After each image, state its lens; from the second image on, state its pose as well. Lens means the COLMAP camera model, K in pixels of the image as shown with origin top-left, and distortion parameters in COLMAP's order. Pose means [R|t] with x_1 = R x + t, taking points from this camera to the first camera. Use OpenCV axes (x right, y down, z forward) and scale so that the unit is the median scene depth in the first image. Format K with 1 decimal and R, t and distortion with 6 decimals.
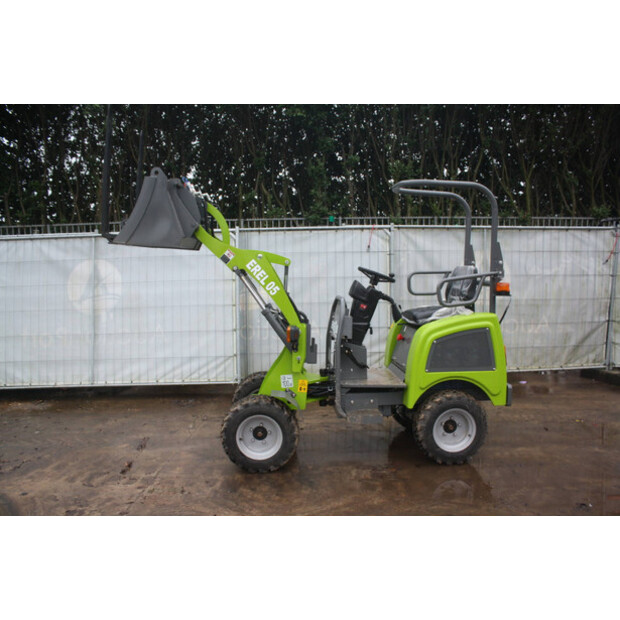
lens RADIAL K [[521.6, 0, 310.0], [0, 521.6, 310.0], [0, 0, 1]] dist [-0.164102, 0.141156]
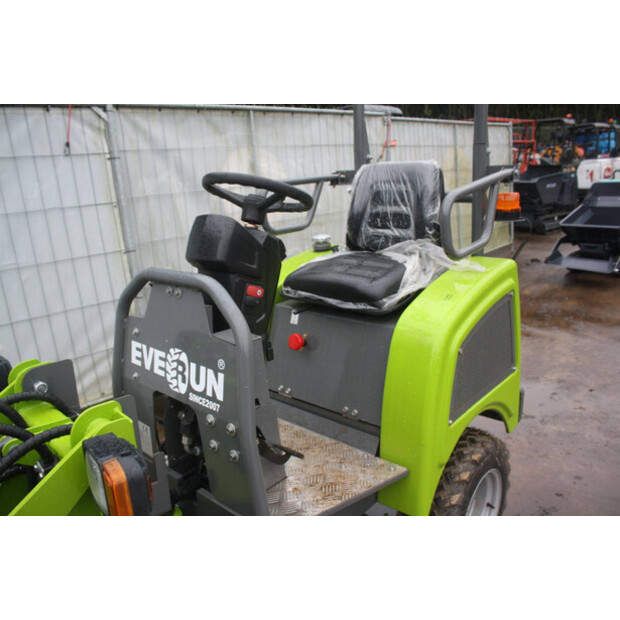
lens RADIAL K [[521.6, 0, 310.0], [0, 521.6, 310.0], [0, 0, 1]] dist [-0.164102, 0.141156]
pose [[0.725037, -0.214506, 0.654452, -0.092959], [0.108182, 0.973934, 0.199371, -0.057277], [-0.680160, -0.073752, 0.729344, 0.711879]]
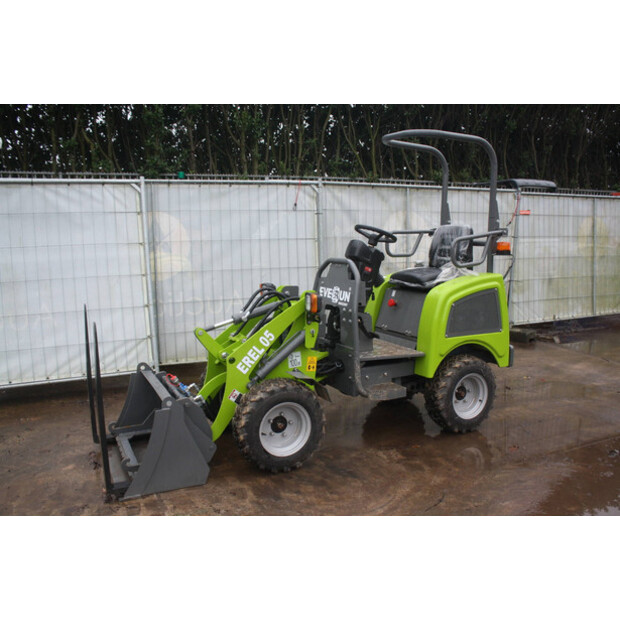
lens RADIAL K [[568.9, 0, 310.0], [0, 568.9, 310.0], [0, 0, 1]] dist [-0.109551, 0.008065]
pose [[0.920455, -0.049985, 0.387640, -0.361094], [0.029834, 0.997880, 0.057832, 0.003089], [-0.389709, -0.041667, 0.919995, 0.138024]]
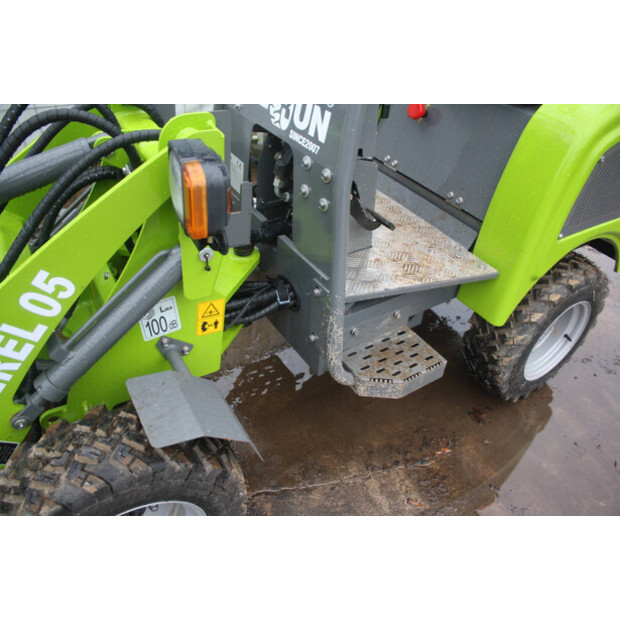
lens RADIAL K [[521.6, 0, 310.0], [0, 521.6, 310.0], [0, 0, 1]] dist [-0.164102, 0.141156]
pose [[0.878457, -0.238272, 0.414173, -0.085201], [-0.036079, 0.831245, 0.554734, -0.029484], [-0.476457, -0.502253, 0.721617, 0.723680]]
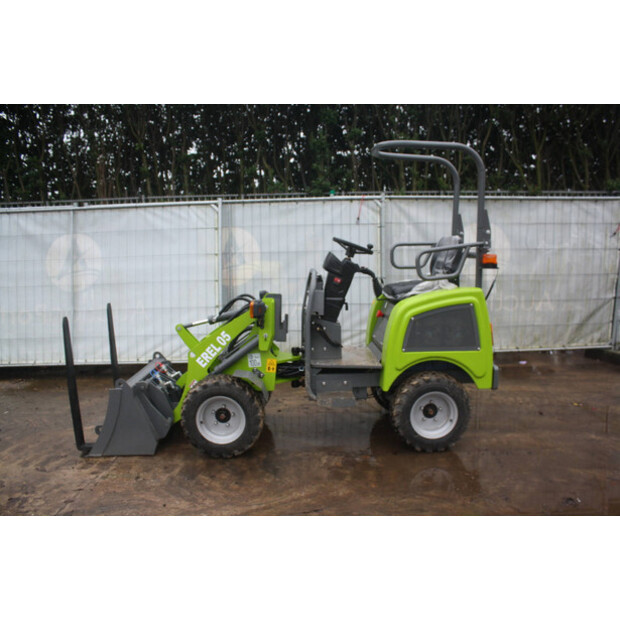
lens RADIAL K [[517.7, 0, 312.1], [0, 517.7, 309.8], [0, 0, 1]] dist [-0.159306, 0.134251]
pose [[0.999631, 0.001044, -0.027130, 0.080248], [0.000094, 0.999122, 0.041892, 0.007119], [0.027150, -0.041879, 0.998754, 0.079232]]
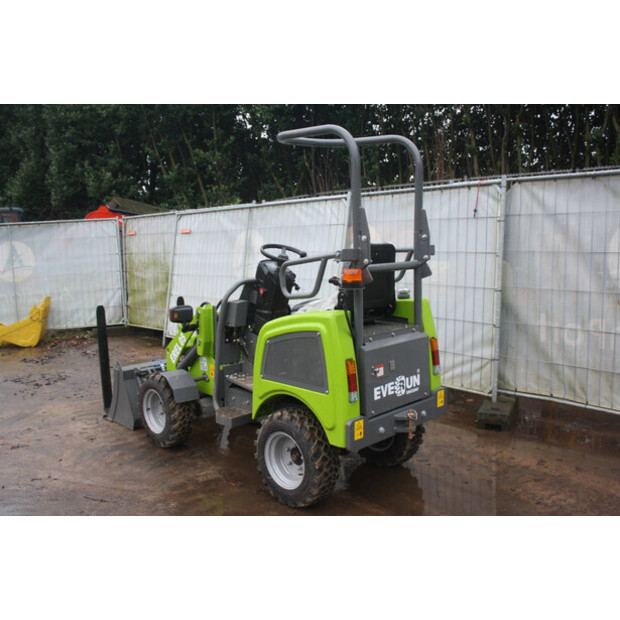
lens RADIAL K [[615.0, 0, 301.6], [0, 615.0, 293.7], [0, 0, 1]] dist [-0.170201, 0.232610]
pose [[0.643962, 0.070714, -0.761782, 0.888103], [-0.048202, 0.997491, 0.051848, -0.056229], [0.763537, 0.003331, 0.645755, 0.394777]]
